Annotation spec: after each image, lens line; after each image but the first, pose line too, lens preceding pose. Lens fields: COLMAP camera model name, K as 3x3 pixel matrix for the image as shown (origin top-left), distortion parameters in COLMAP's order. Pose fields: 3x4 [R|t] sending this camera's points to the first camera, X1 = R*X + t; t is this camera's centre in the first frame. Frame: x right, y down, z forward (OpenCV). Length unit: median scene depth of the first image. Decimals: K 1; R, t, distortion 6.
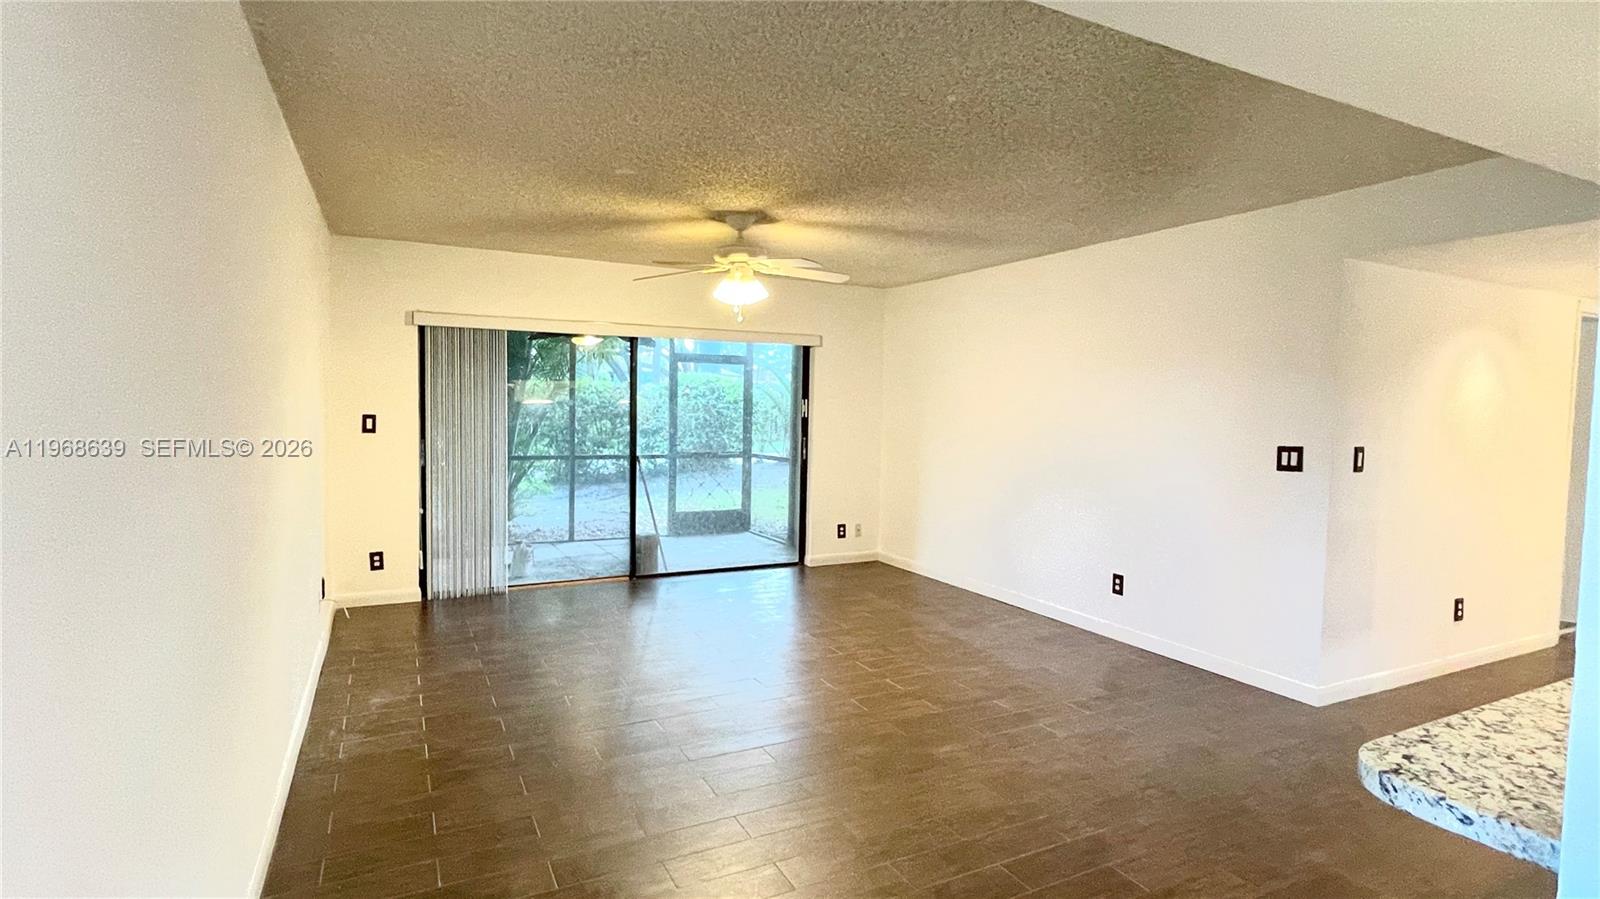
lens RADIAL K [[785.8, 0, 797.9], [0, 785.8, 445.3], [0, 0, 1]] dist [-0.002928, -0.000174]
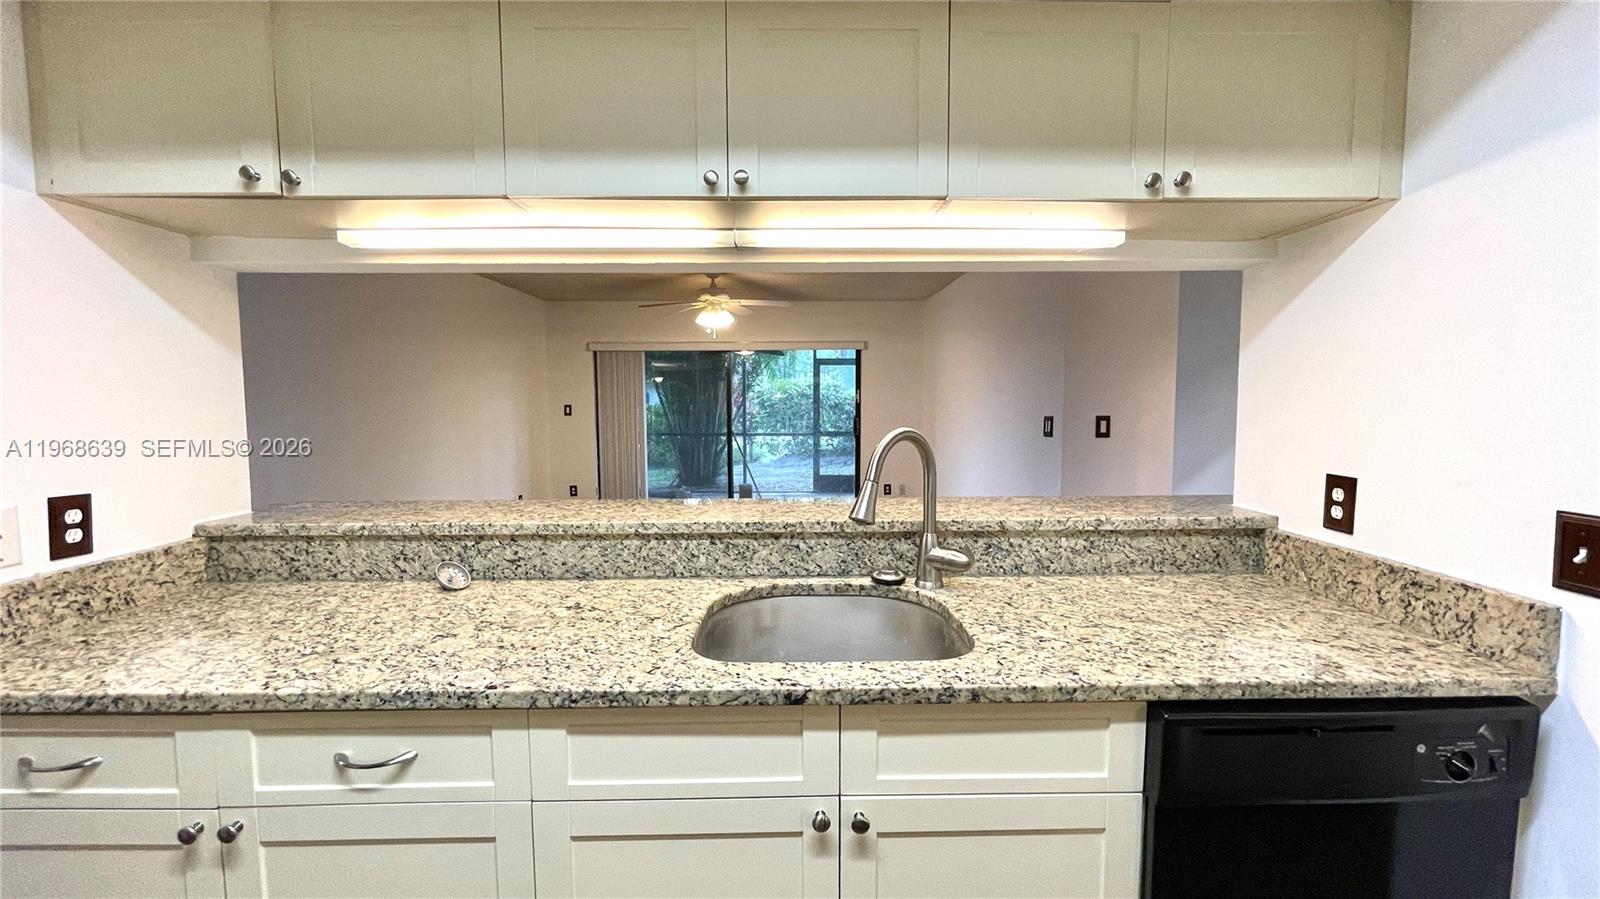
lens RADIAL K [[659.9, 0, 801.7], [0, 659.9, 447.4], [0, 0, 1]] dist [-0.000035, 0.000374]
pose [[0.904951, 0.011967, -0.425348, 0.691558], [-0.004330, 0.999812, 0.018919, 0.031688], [0.425494, -0.015279, 0.904832, -0.110708]]
